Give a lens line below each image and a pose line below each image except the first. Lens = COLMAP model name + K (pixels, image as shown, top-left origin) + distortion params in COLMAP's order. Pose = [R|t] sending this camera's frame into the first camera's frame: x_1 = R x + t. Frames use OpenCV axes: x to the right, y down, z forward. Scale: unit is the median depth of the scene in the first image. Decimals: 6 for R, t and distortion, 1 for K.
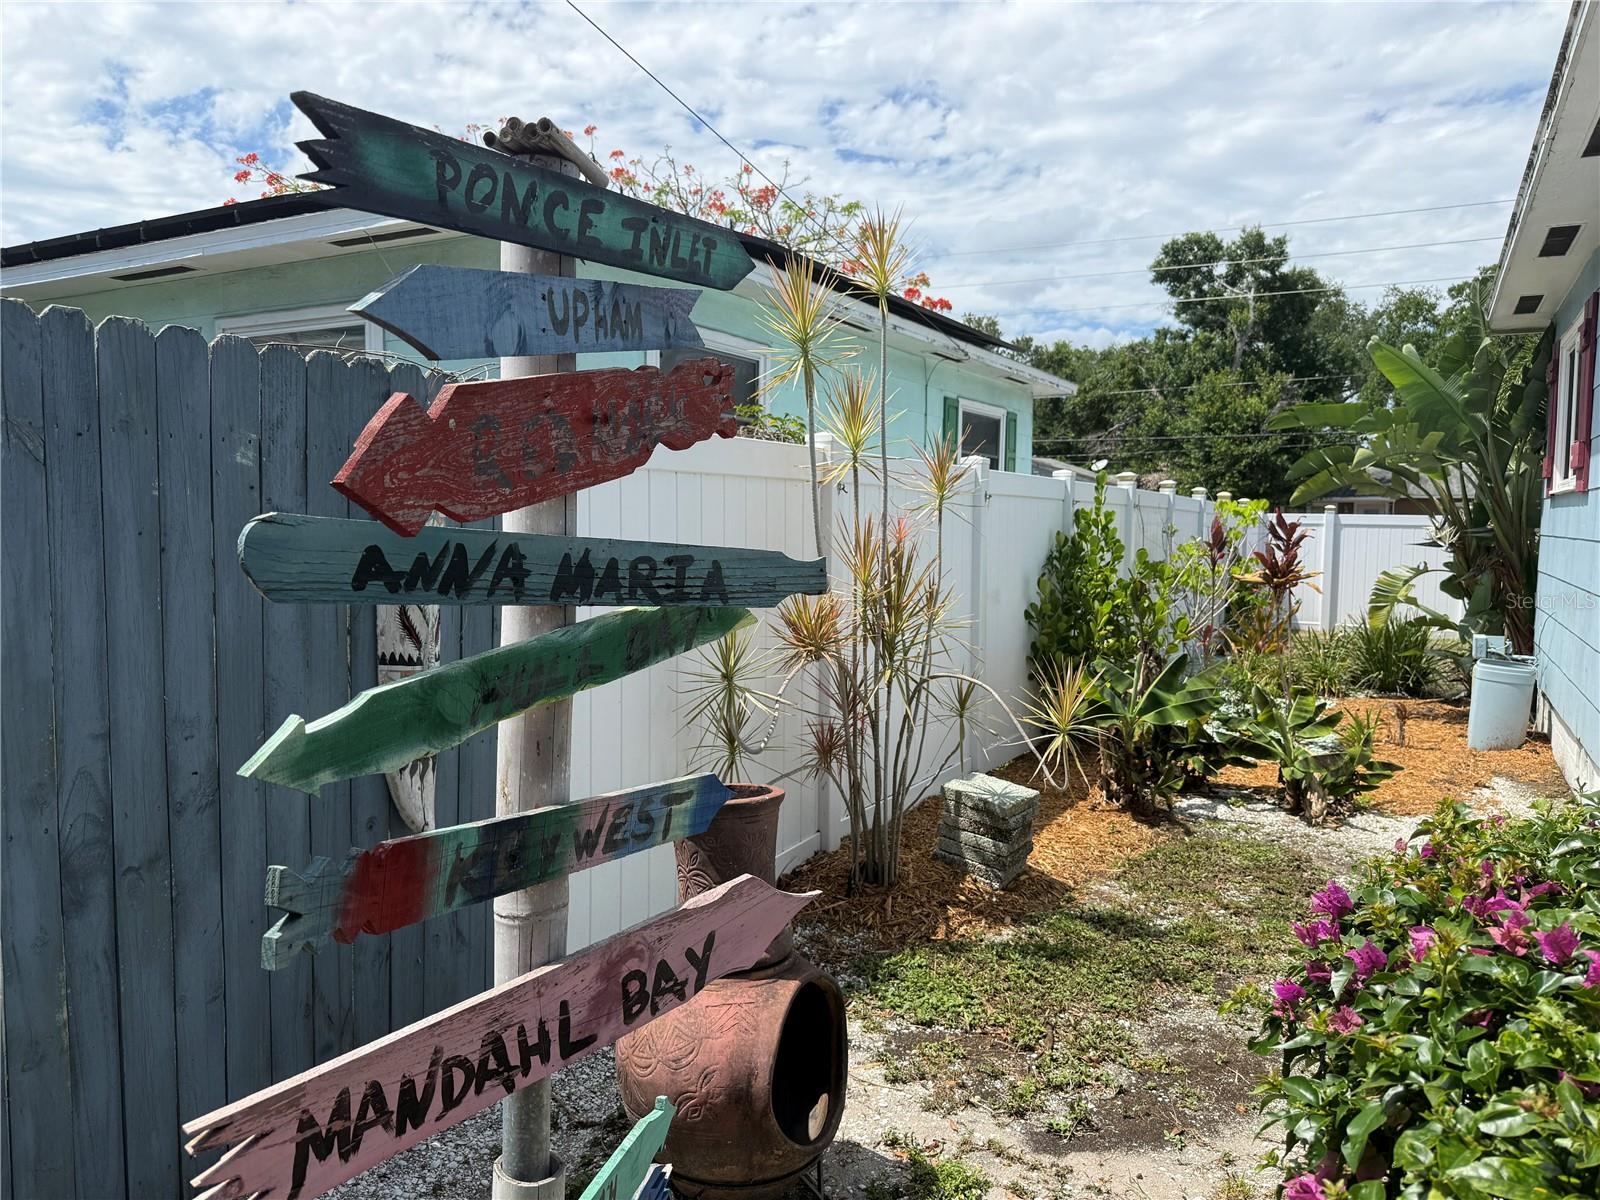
lens RADIAL K [[1129.3, 0, 807.9], [0, 1129.3, 583.2], [0, 0, 1]] dist [0.135020, -0.156603]
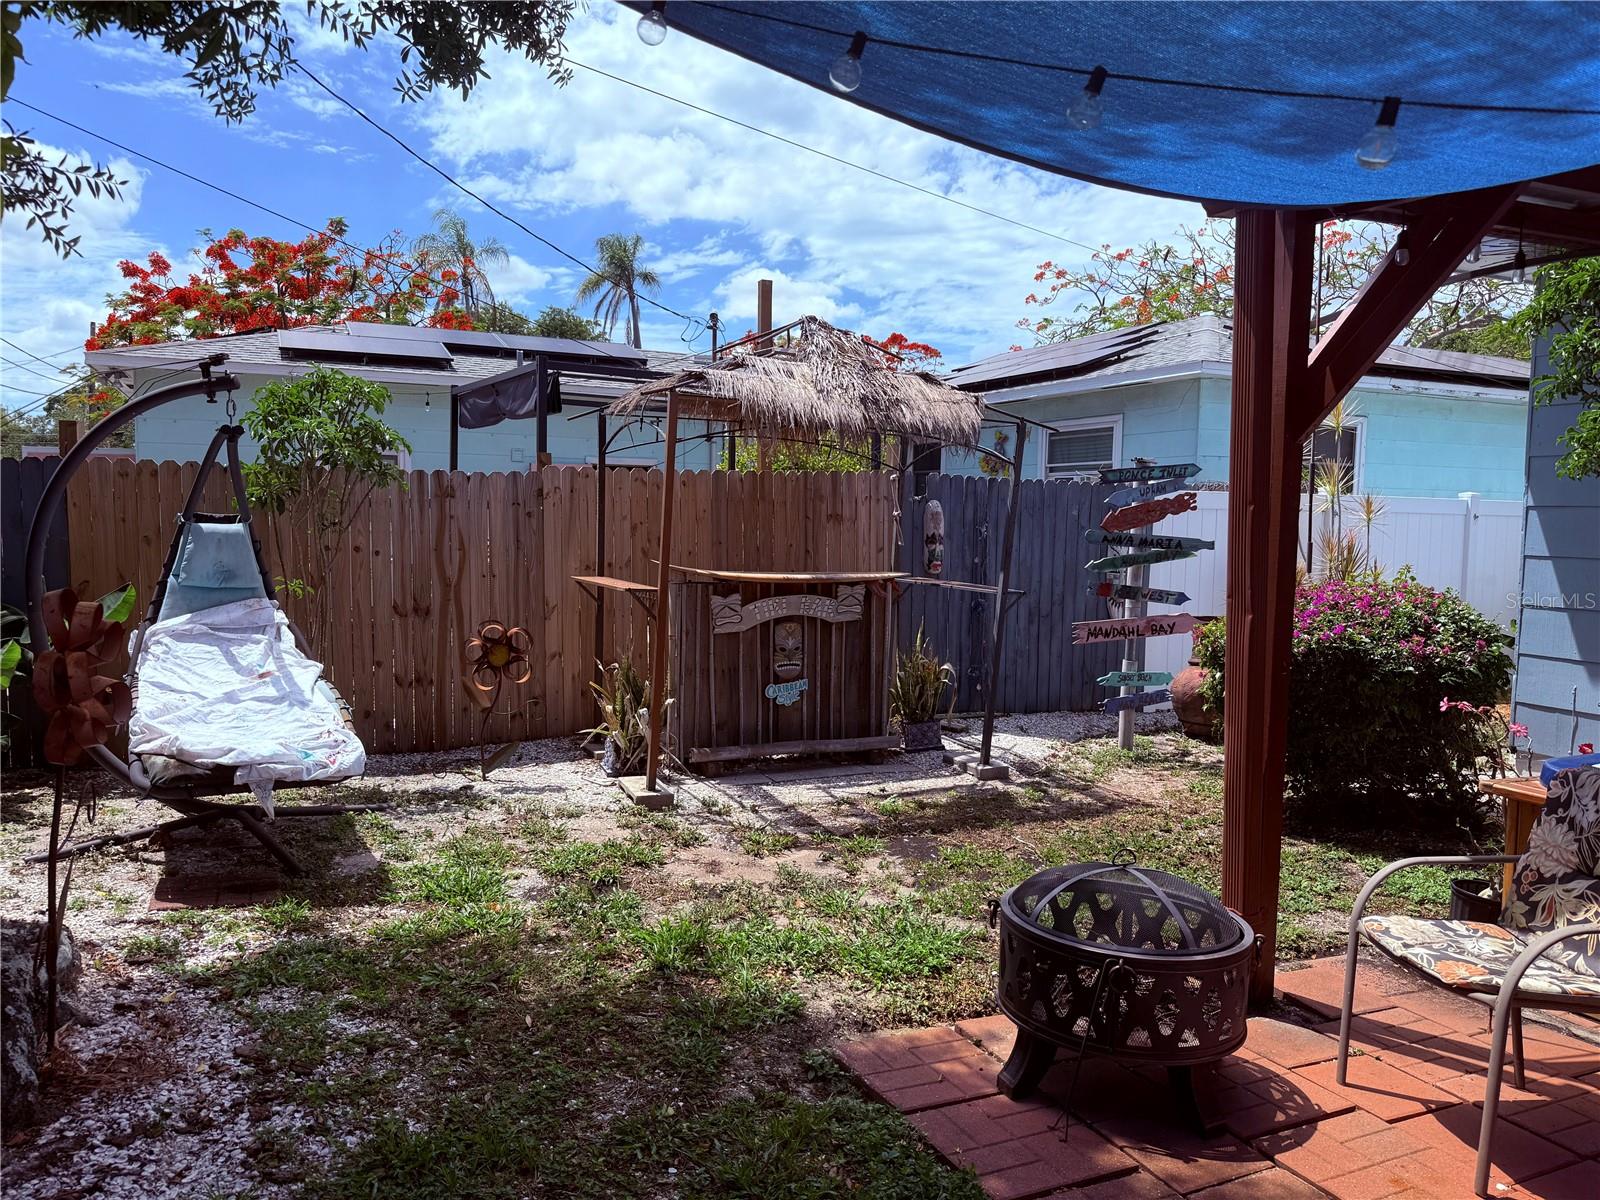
lens RADIAL K [[1129.3, 0, 807.9], [0, 1129.3, 583.2], [0, 0, 1]] dist [0.135020, -0.156603]
pose [[0.823261, 0.039744, -0.566270, 1.201420], [-0.040559, 0.999115, 0.011158, 0.150834], [0.566212, 0.013781, 0.824144, -3.356908]]
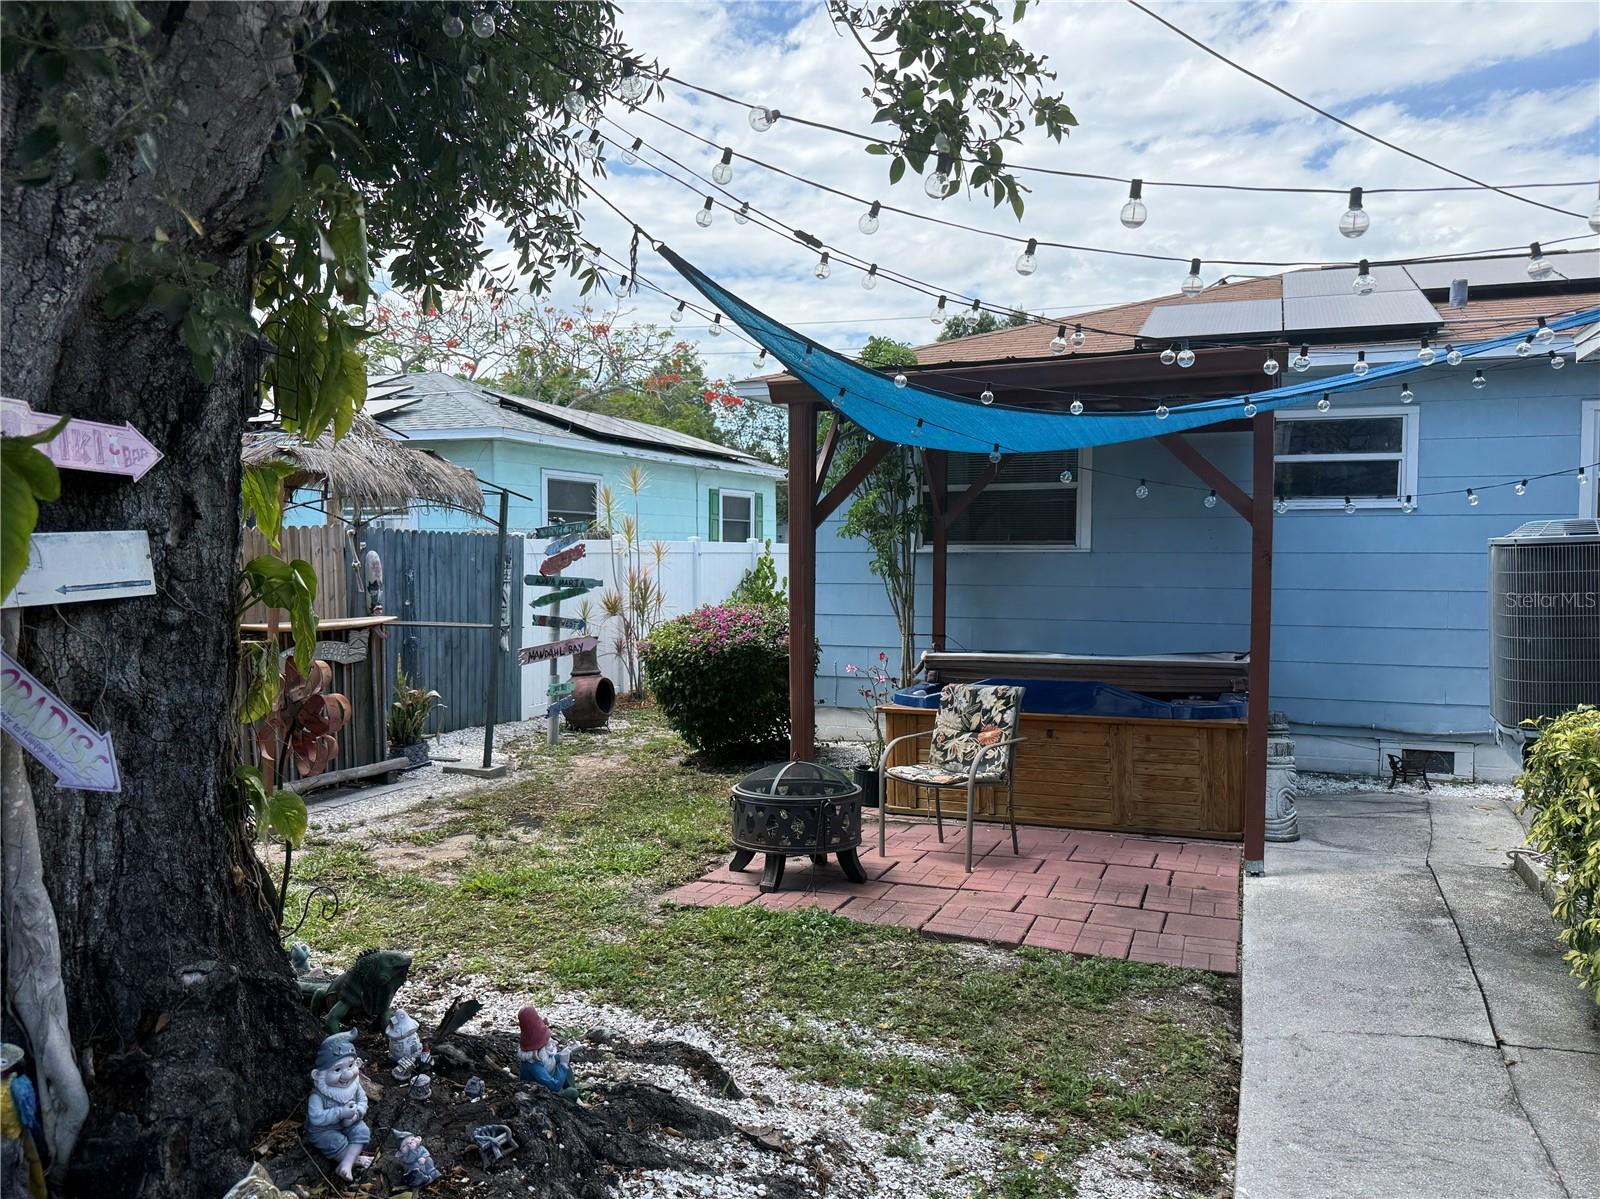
lens RADIAL K [[1129.3, 0, 807.9], [0, 1129.3, 582.7], [0, 0, 1]] dist [0.135020, -0.156603]
pose [[0.991490, -0.014740, 0.129347, 0.300368], [0.018093, 0.999529, -0.024784, 0.153363], [-0.128921, 0.026913, 0.991290, -4.746868]]
